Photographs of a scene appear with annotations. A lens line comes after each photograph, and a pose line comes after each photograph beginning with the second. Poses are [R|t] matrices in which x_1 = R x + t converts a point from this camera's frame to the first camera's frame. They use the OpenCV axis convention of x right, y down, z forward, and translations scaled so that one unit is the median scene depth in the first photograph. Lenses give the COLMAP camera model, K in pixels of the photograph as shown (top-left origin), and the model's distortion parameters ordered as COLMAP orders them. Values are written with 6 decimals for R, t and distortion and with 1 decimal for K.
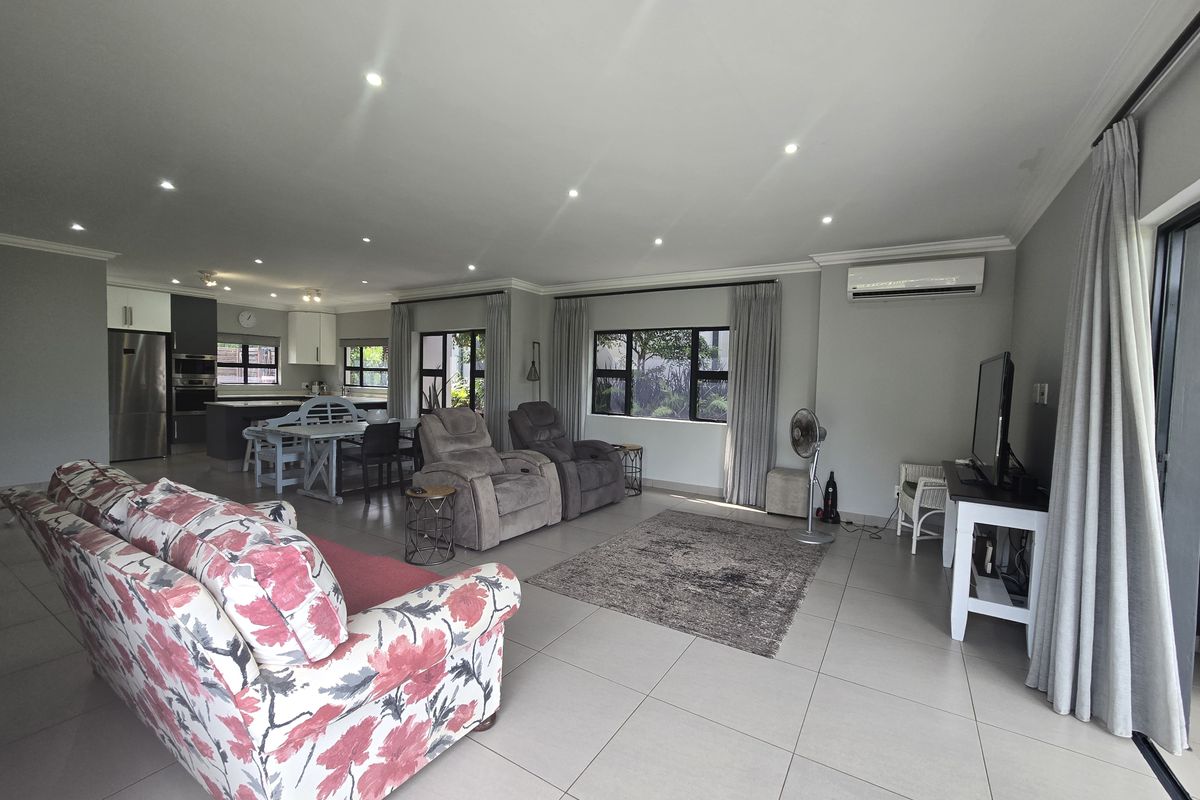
lens RADIAL K [[495.0, 0, 604.1], [0, 495.0, 405.1], [0, 0, 1]] dist [0.001181, 0.000060]
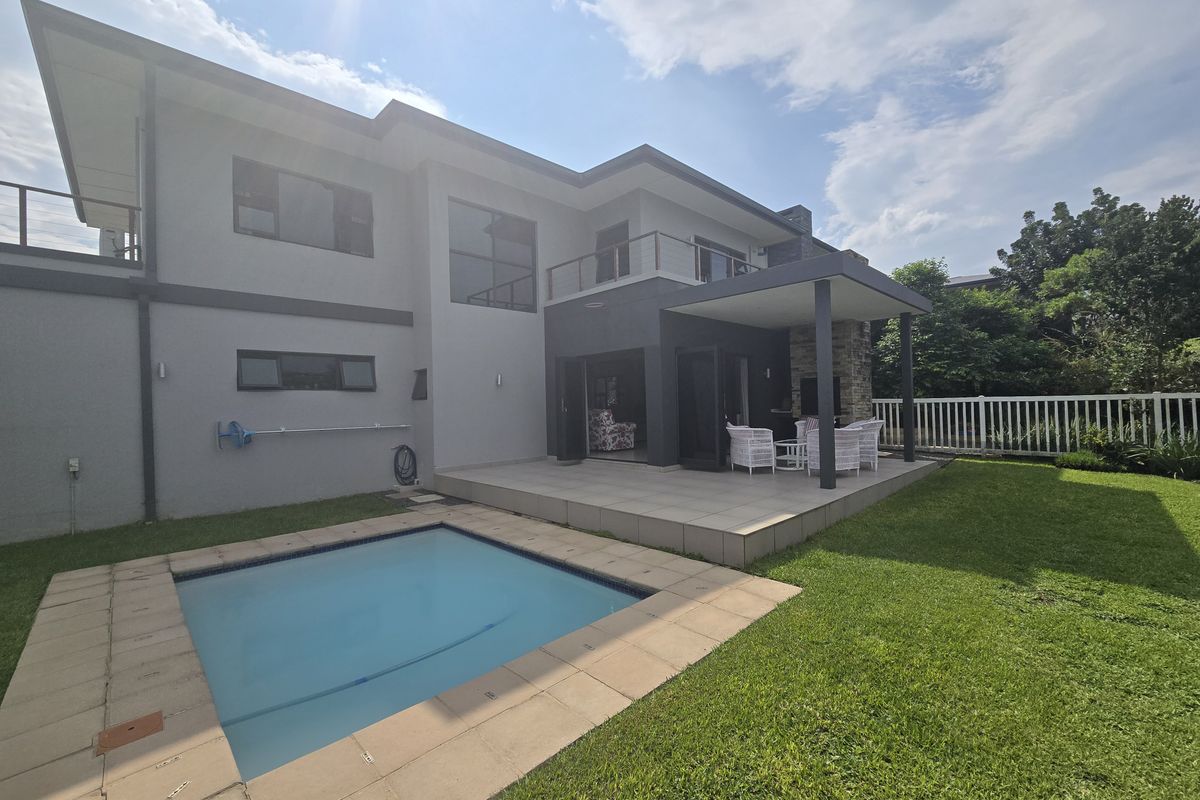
lens RADIAL K [[495.0, 0, 601.0], [0, 495.0, 399.3], [0, 0, 1]] dist [0.001181, 0.000060]
pose [[0.965125, -0.058615, -0.255145, 0.242399], [0.043404, 0.996951, -0.064849, 0.108810], [0.258168, 0.051513, 0.964726, -1.233140]]
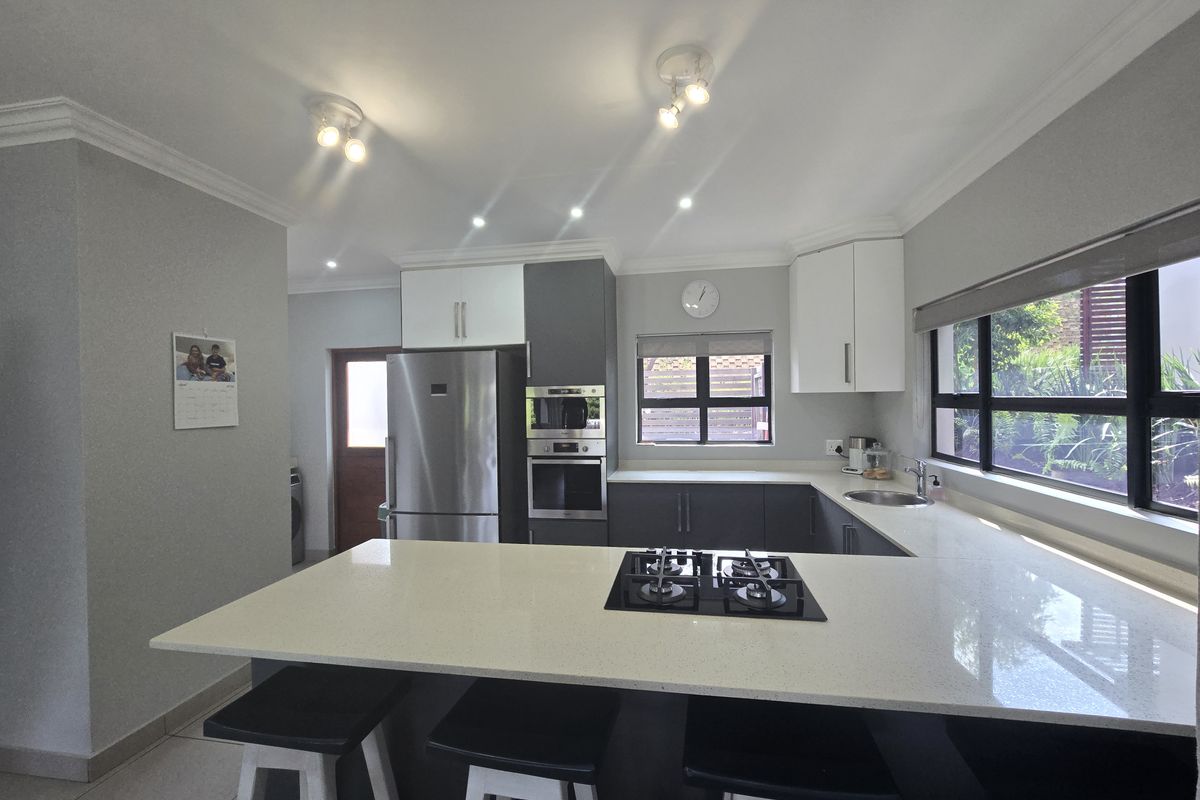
lens RADIAL K [[495.0, 0, 605.3], [0, 495.0, 399.9], [0, 0, 1]] dist [0.001181, 0.000060]
pose [[0.361462, -0.027217, -0.931990, -0.331217], [-0.019345, 0.999140, -0.036681, -0.063208], [0.932186, 0.031288, 0.360624, 0.746651]]
